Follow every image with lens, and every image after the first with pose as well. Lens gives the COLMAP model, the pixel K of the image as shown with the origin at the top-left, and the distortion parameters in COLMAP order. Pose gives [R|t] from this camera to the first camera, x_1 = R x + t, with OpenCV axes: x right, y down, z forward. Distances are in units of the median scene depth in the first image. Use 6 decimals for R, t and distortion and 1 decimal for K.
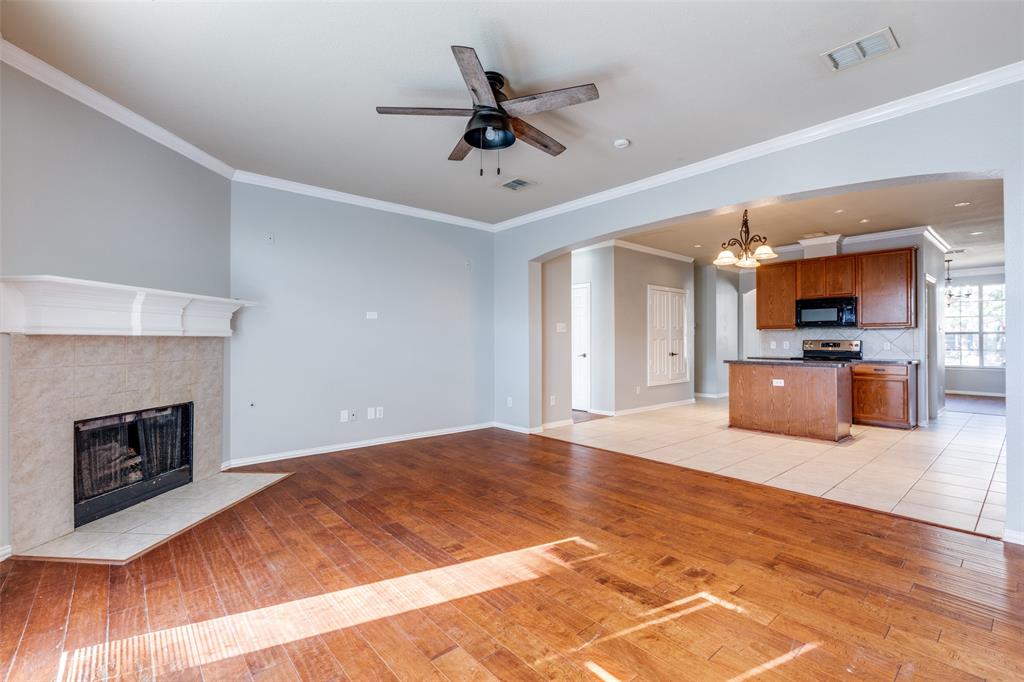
lens RADIAL K [[453.4, 0, 512.8], [0, 453.4, 340.4], [0, 0, 1]] dist [-0.000050, -0.000004]
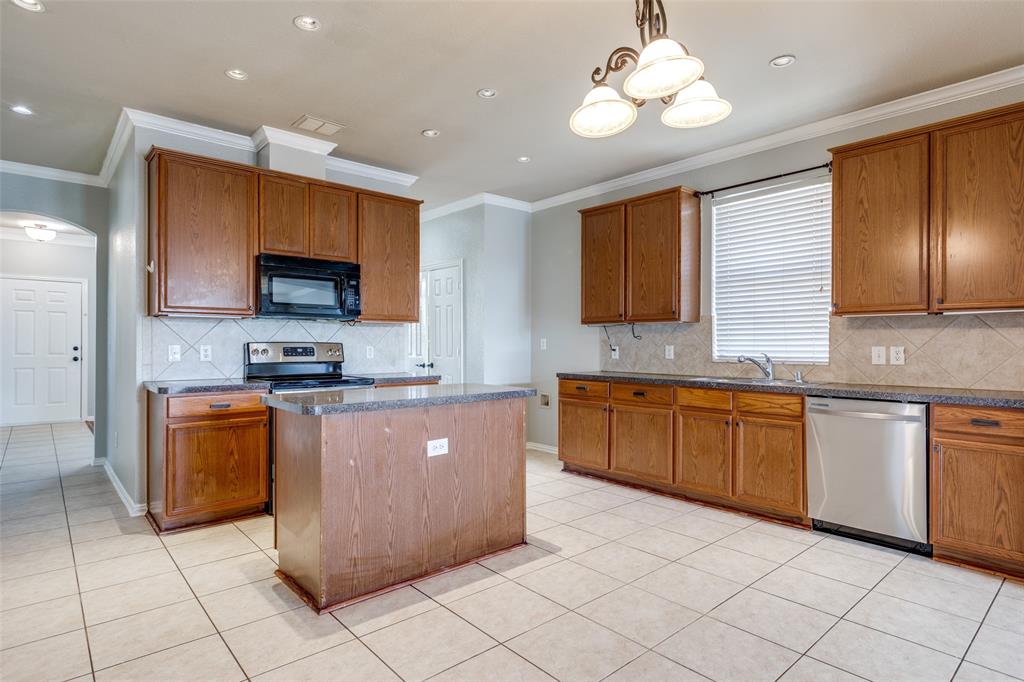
lens RADIAL K [[537.5, 0, 512.5], [0, 537.5, 344.9], [0, 0, 1]] dist [0.002899, 0.000153]
pose [[-0.012134, 0.000414, 0.999926, 0.085634], [-0.006224, 0.999981, -0.000490, 0.001121], [-0.999907, -0.006230, -0.012131, 0.778487]]
